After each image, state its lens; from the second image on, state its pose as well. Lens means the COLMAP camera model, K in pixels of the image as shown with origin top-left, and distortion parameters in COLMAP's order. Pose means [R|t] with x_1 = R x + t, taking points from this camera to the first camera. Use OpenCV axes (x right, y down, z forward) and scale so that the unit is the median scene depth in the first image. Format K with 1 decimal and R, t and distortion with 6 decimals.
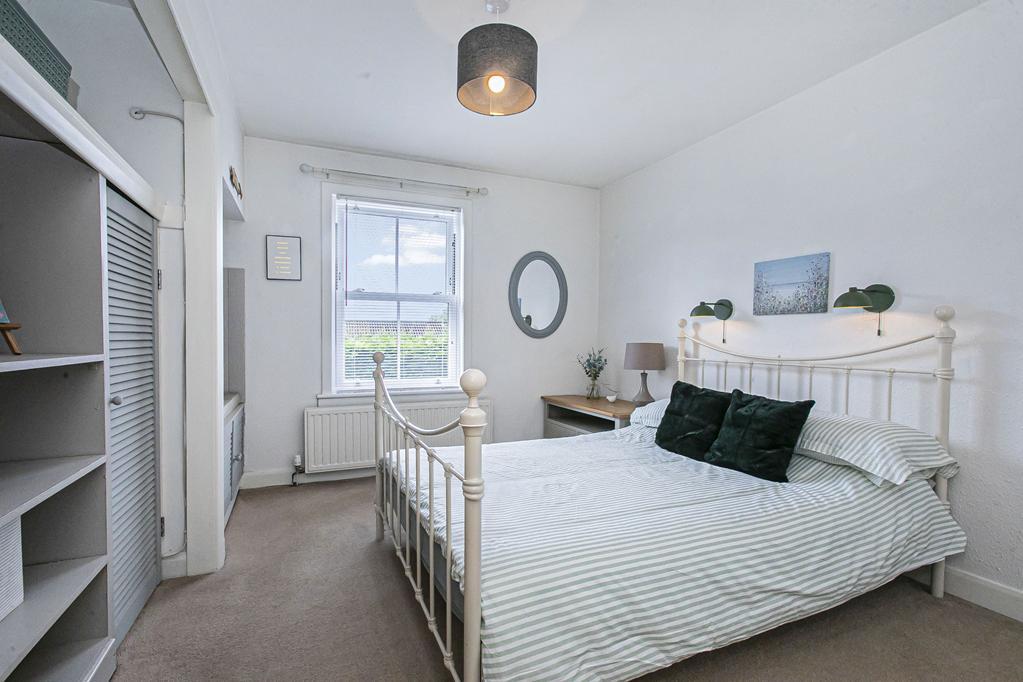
lens RADIAL K [[465.7, 0, 505.3], [0, 465.7, 335.1], [0, 0, 1]] dist [-0.000303, 0.000058]
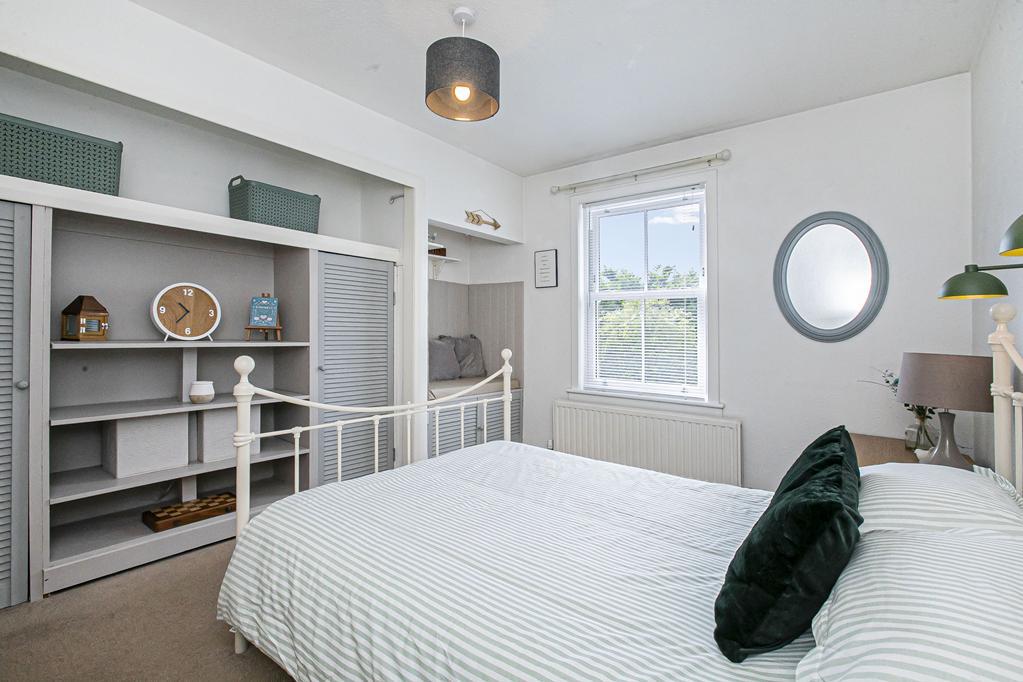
lens RADIAL K [[465.7, 0, 505.3], [0, 465.7, 335.1], [0, 0, 1]] dist [-0.000303, 0.000058]
pose [[0.488498, 0.006058, -0.872544, 0.525097], [-0.010621, 0.999943, 0.000996, 0.000547], [0.872500, 0.008781, 0.488534, 0.342766]]
